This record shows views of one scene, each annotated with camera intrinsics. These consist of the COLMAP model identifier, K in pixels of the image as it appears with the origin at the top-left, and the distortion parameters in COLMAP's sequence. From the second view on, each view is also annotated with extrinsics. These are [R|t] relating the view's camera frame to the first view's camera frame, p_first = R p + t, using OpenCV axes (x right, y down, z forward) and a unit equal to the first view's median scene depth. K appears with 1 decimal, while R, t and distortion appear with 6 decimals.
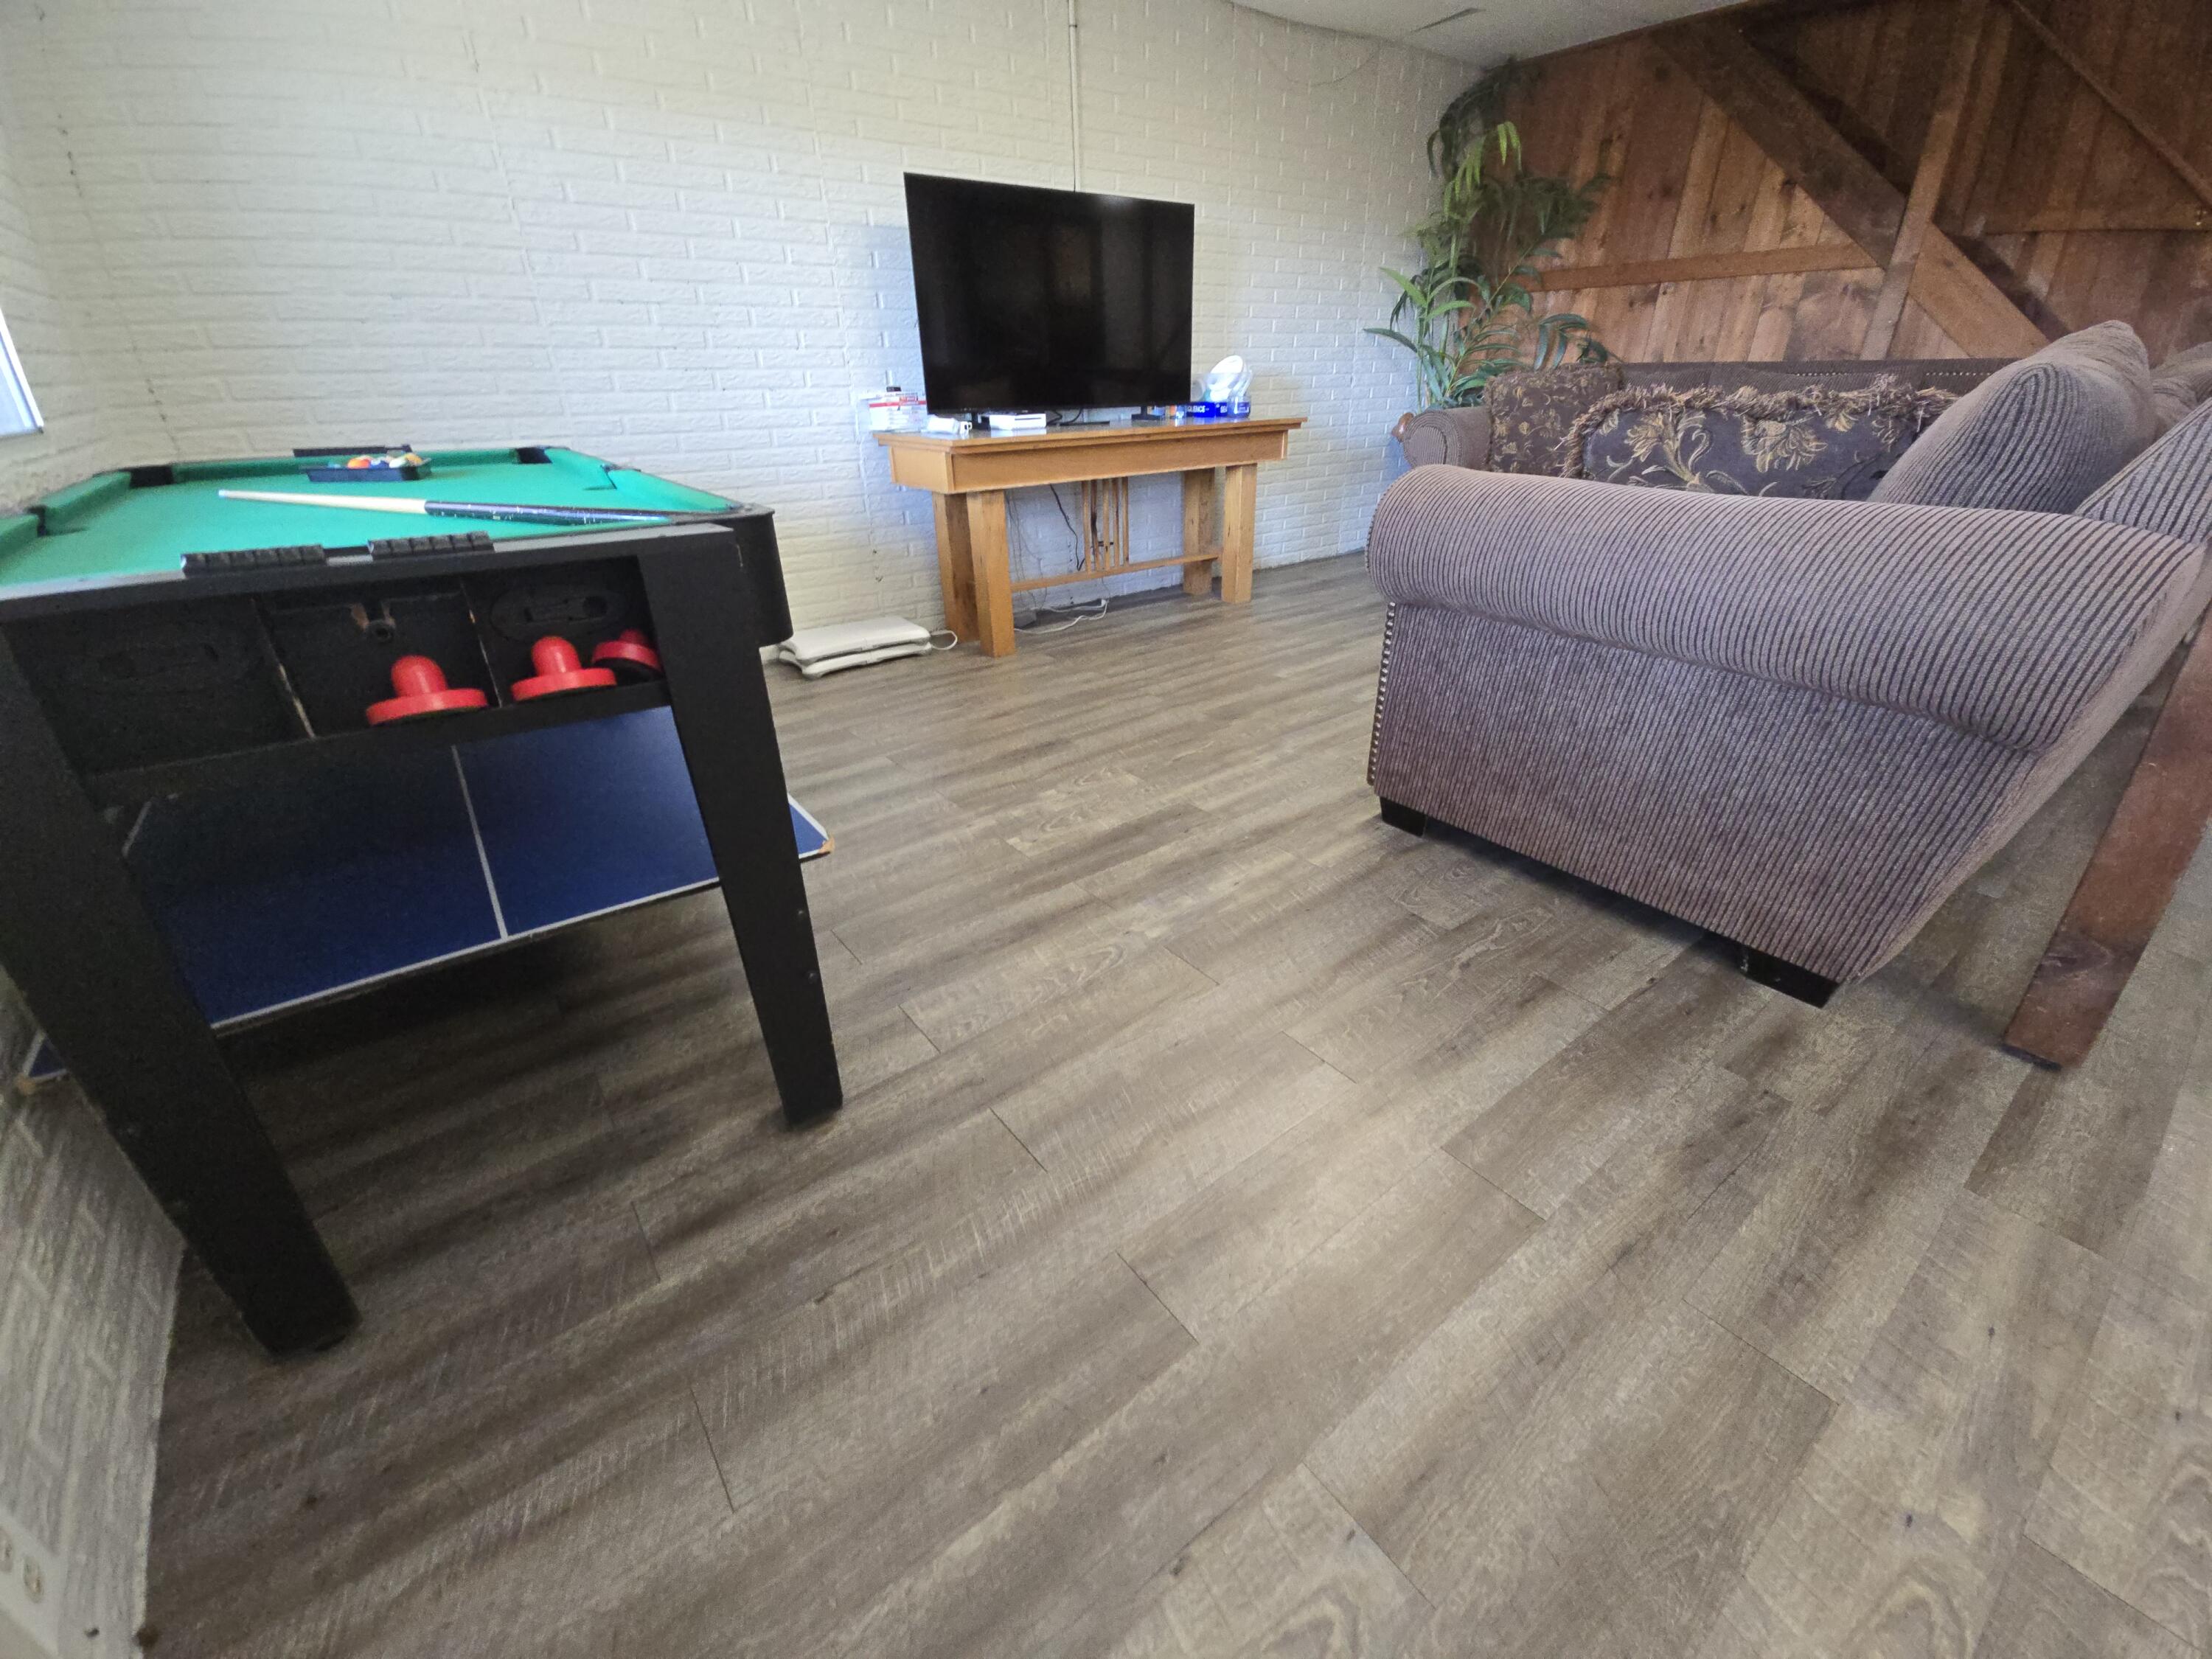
lens RADIAL K [[889.9, 0, 1108.8], [0, 889.9, 828.6], [0, 0, 1]] dist [0.004728, -0.006407]
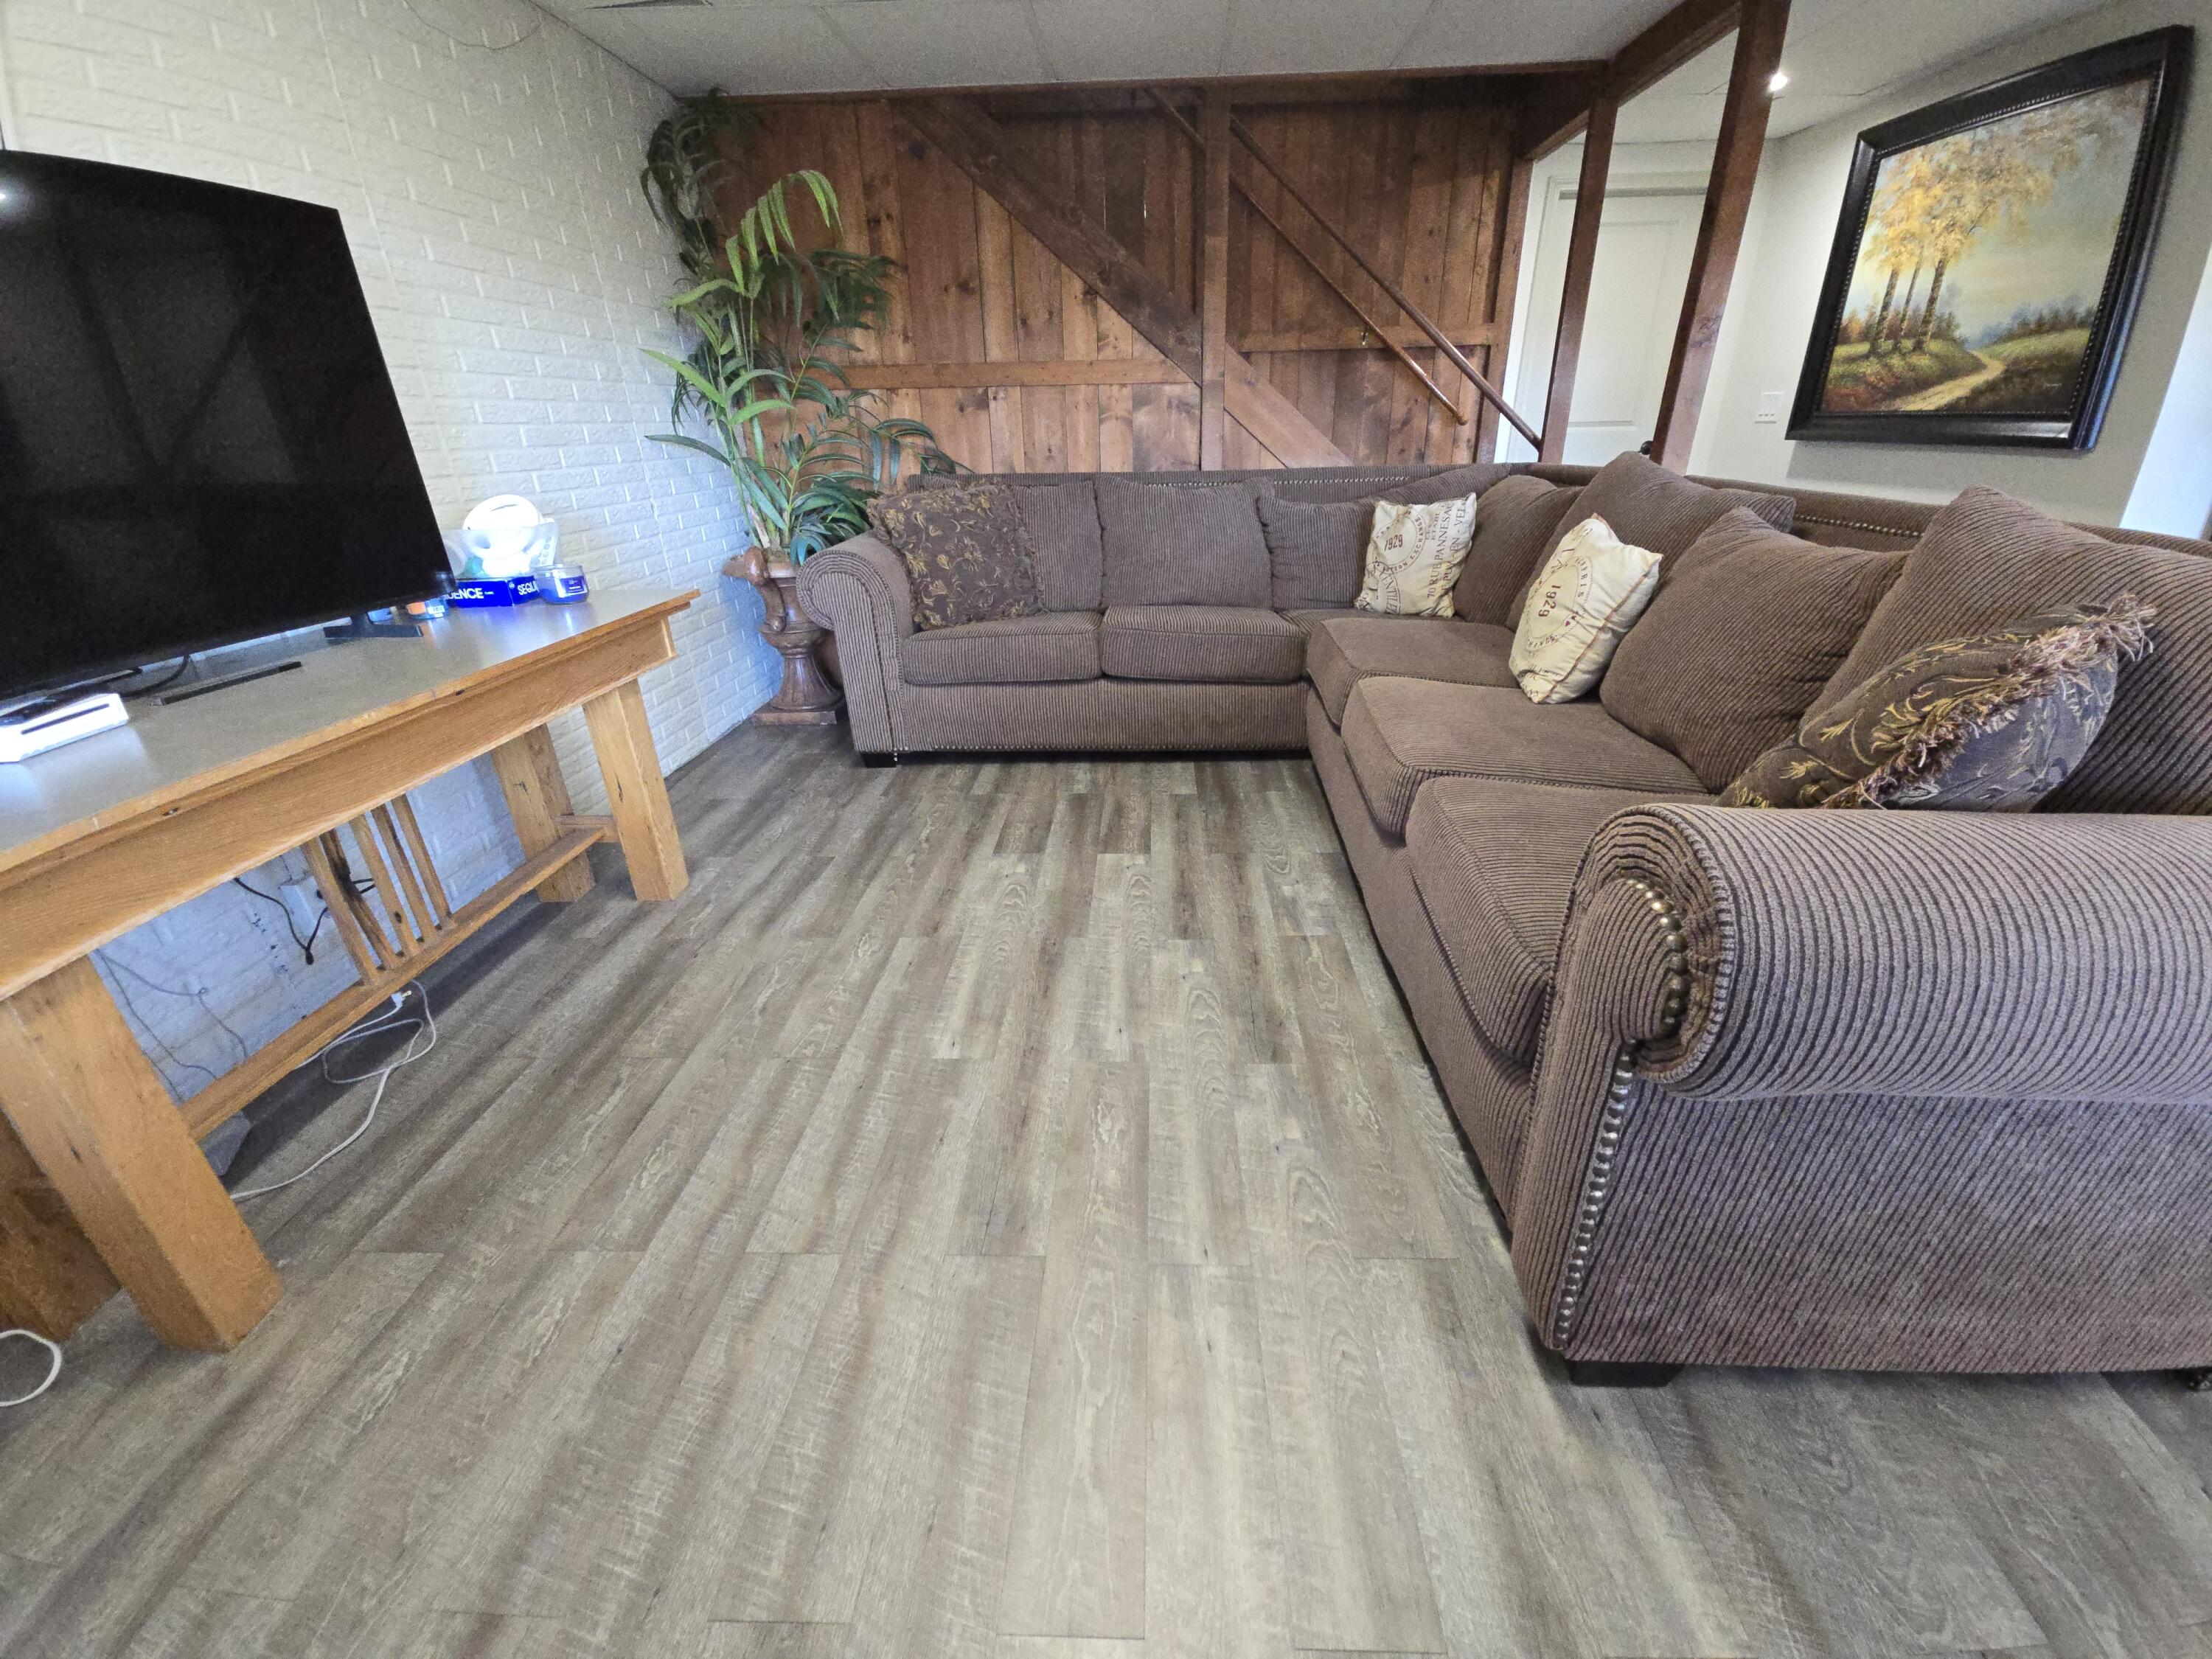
lens RADIAL K [[889.9, 0, 1110.5], [0, 889.9, 826.5], [0, 0, 1]] dist [0.004728, -0.006407]
pose [[0.628415, -0.317862, 0.709970, -0.080535], [0.362735, 0.927137, 0.094023, -0.259582], [-0.688126, 0.198446, 0.697927, 0.403279]]
